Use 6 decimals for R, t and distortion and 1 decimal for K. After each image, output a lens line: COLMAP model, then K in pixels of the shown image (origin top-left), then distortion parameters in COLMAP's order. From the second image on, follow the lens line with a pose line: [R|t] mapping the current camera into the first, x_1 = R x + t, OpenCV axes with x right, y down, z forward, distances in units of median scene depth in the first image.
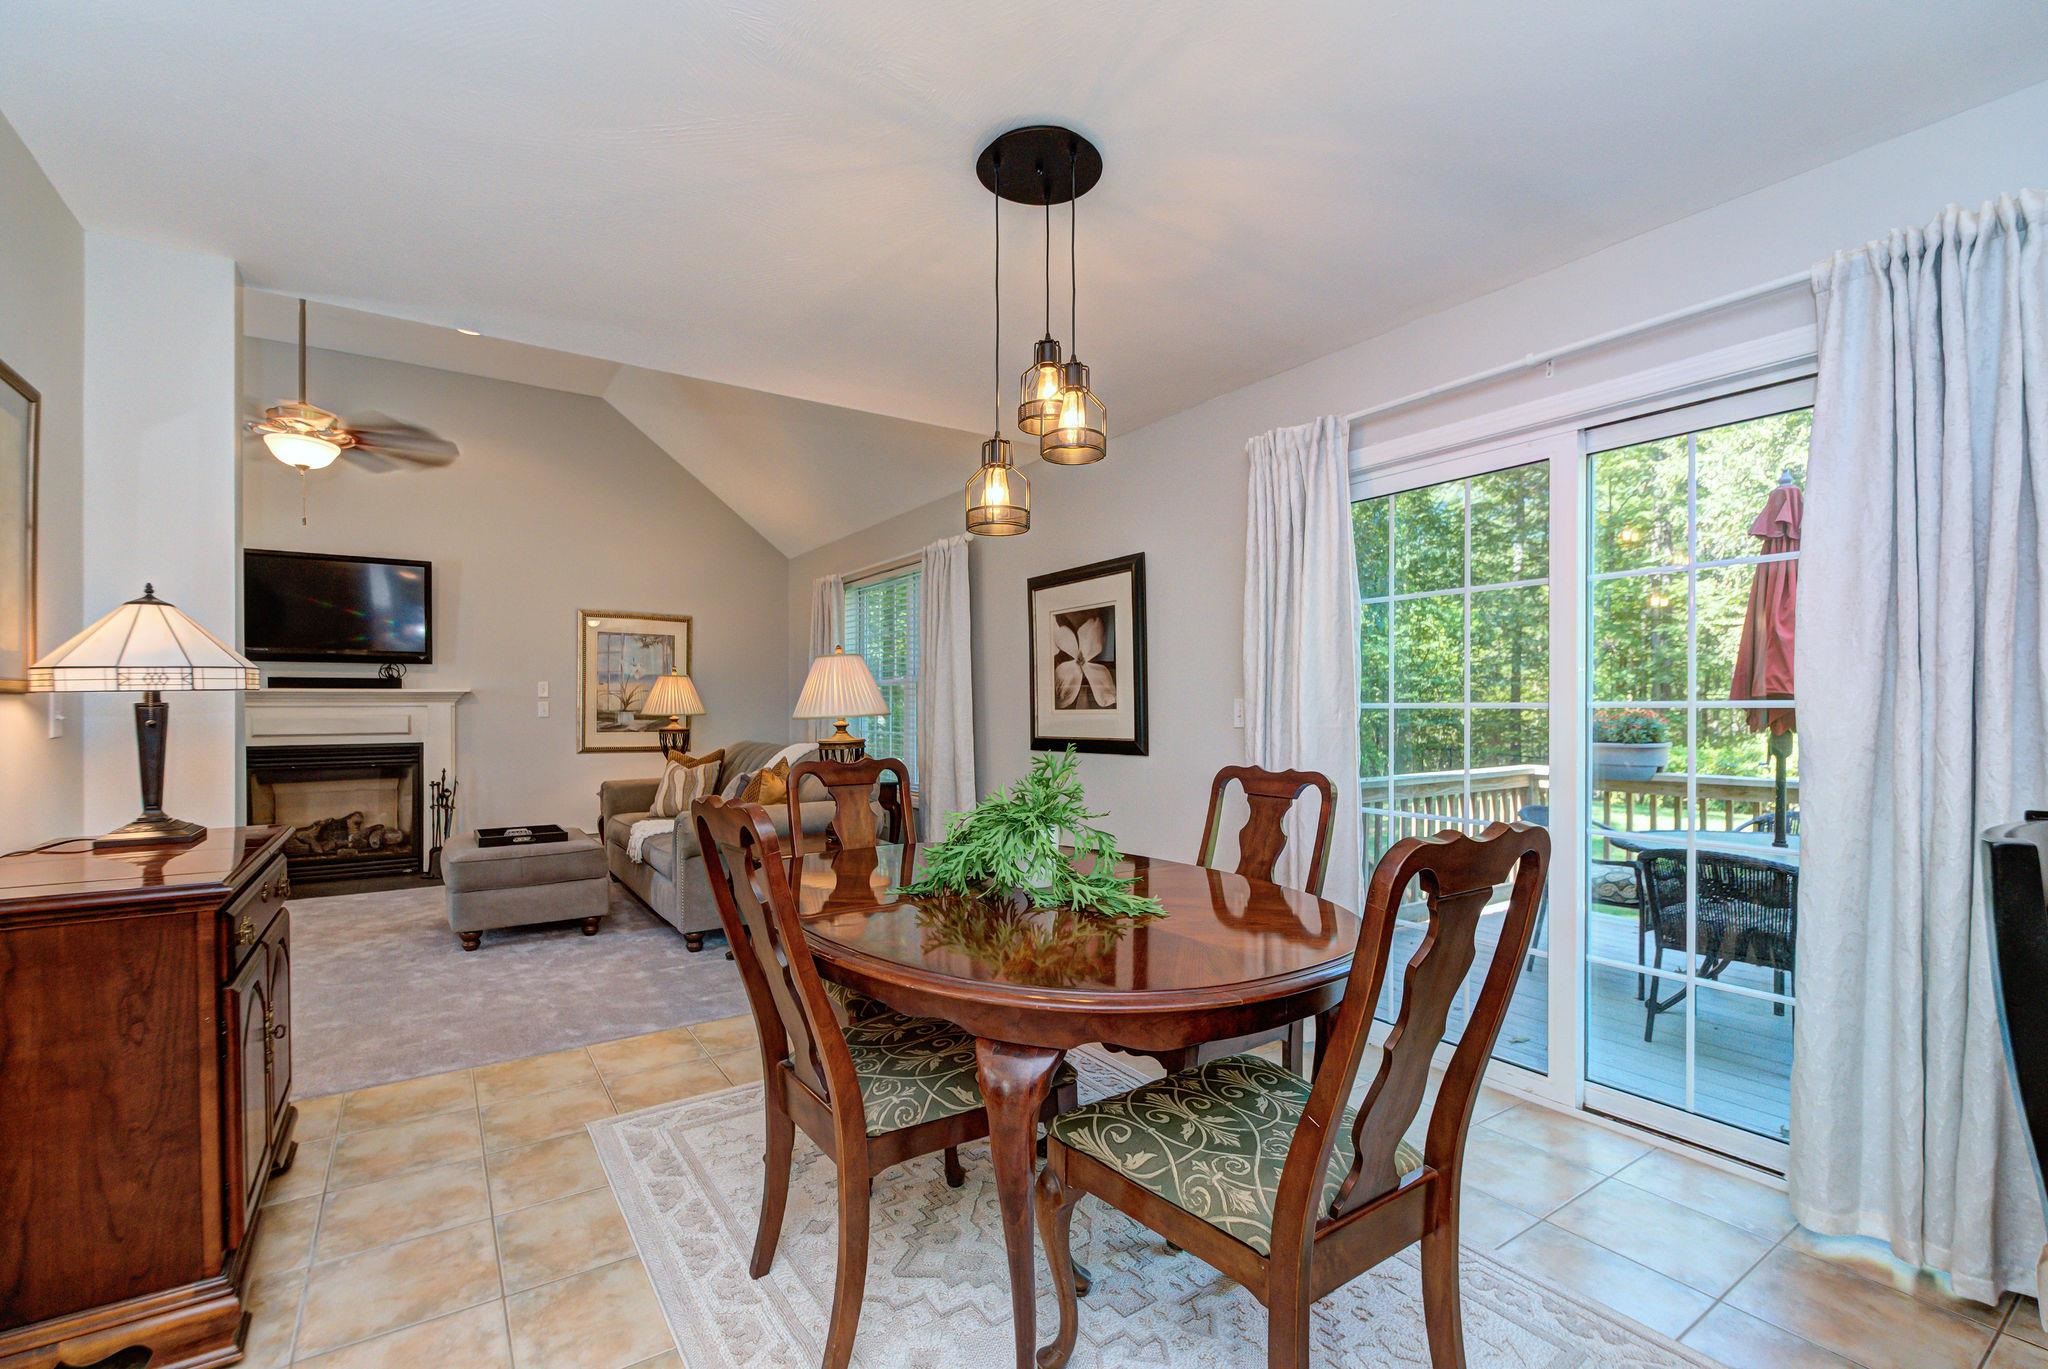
lens RADIAL K [[863.5, 0, 1002.2], [0, 863.5, 713.1], [0, 0, 1]] dist [-0.002789, -0.002209]
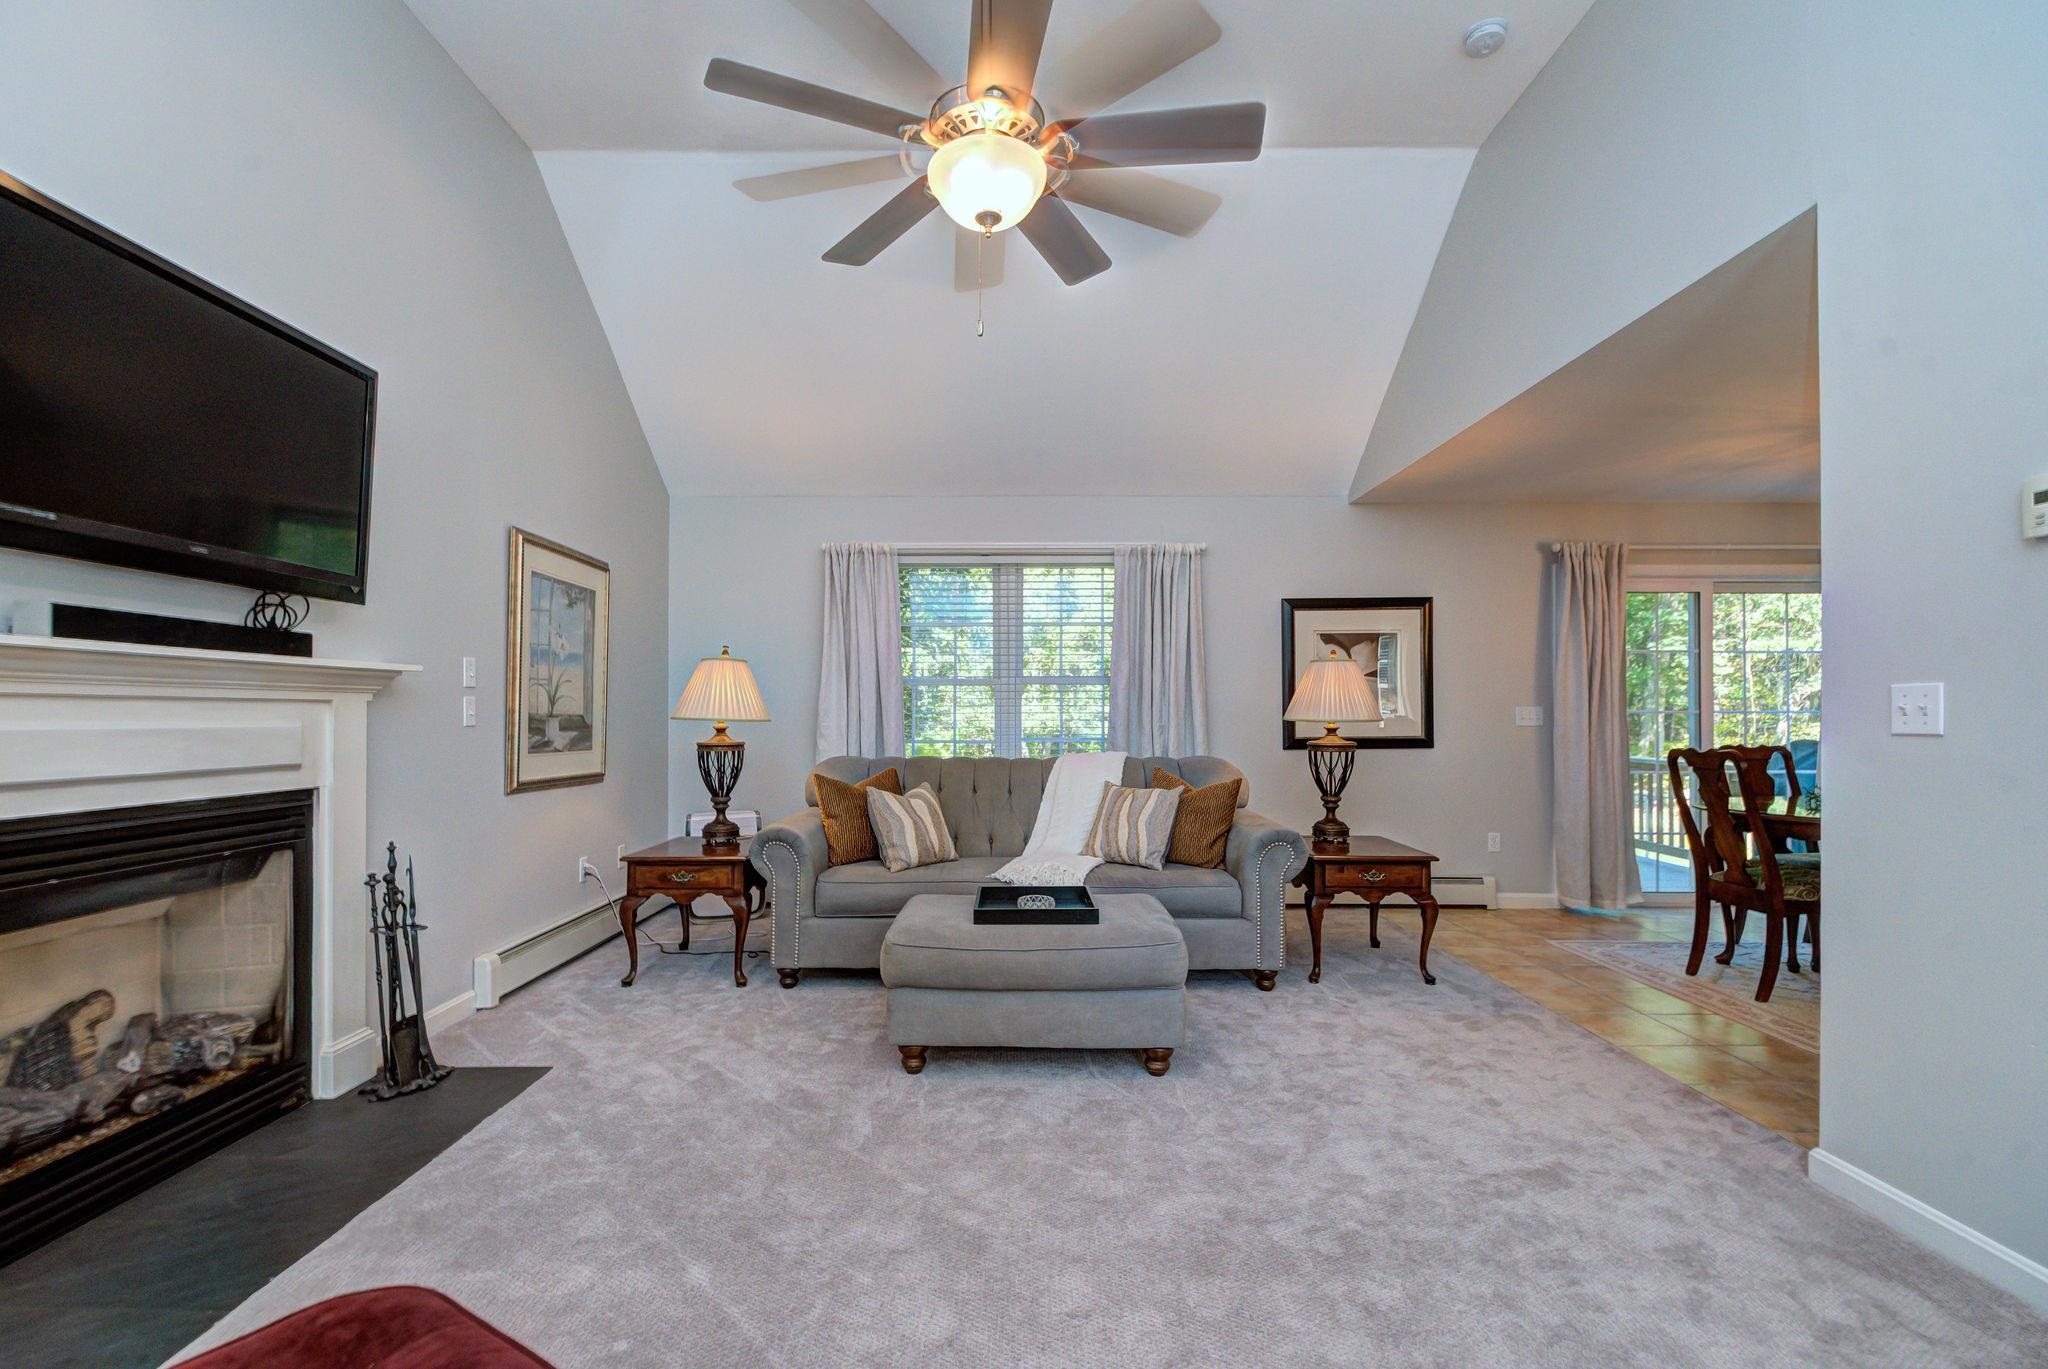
lens RADIAL K [[863.5, 0, 1011.3], [0, 863.5, 706.5], [0, 0, 1]] dist [-0.002789, -0.002209]
pose [[0.577857, 0.012354, 0.816044, -0.831835], [0.003926, 0.999832, -0.017917, 0.003403], [-0.816129, 0.013557, 0.577711, 0.486469]]
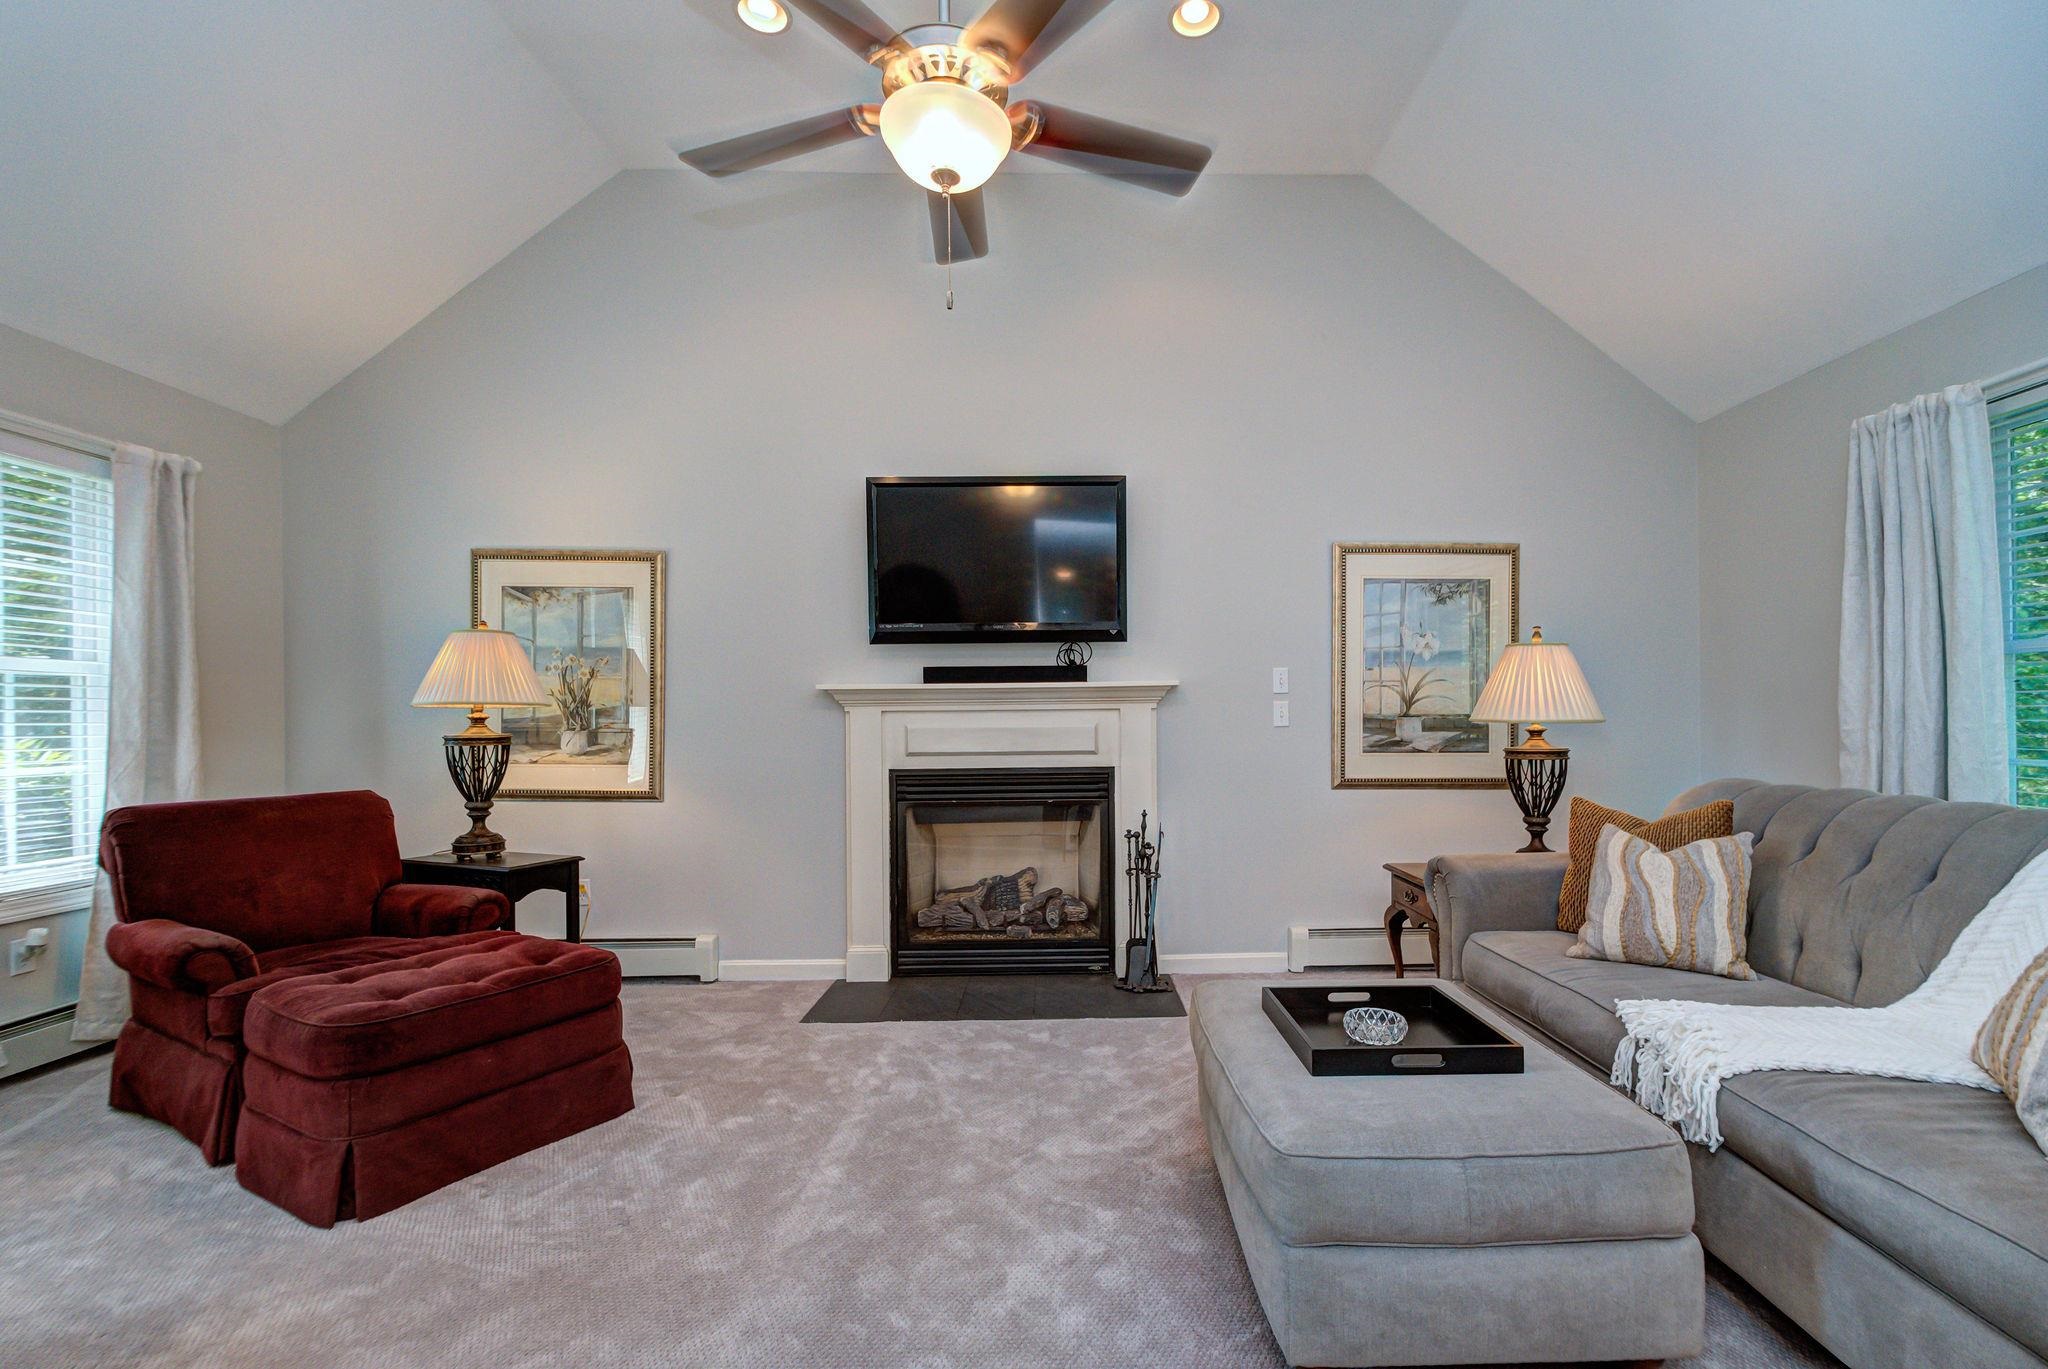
lens RADIAL K [[863.5, 0, 1082.1], [0, 863.5, 720.6], [0, 0, 1]] dist [-0.002789, -0.002209]
pose [[0.842564, -0.006339, -0.538560, -0.355948], [0.003480, 0.999974, -0.006326, 0.003963], [0.538586, 0.003455, 0.842564, 0.460426]]
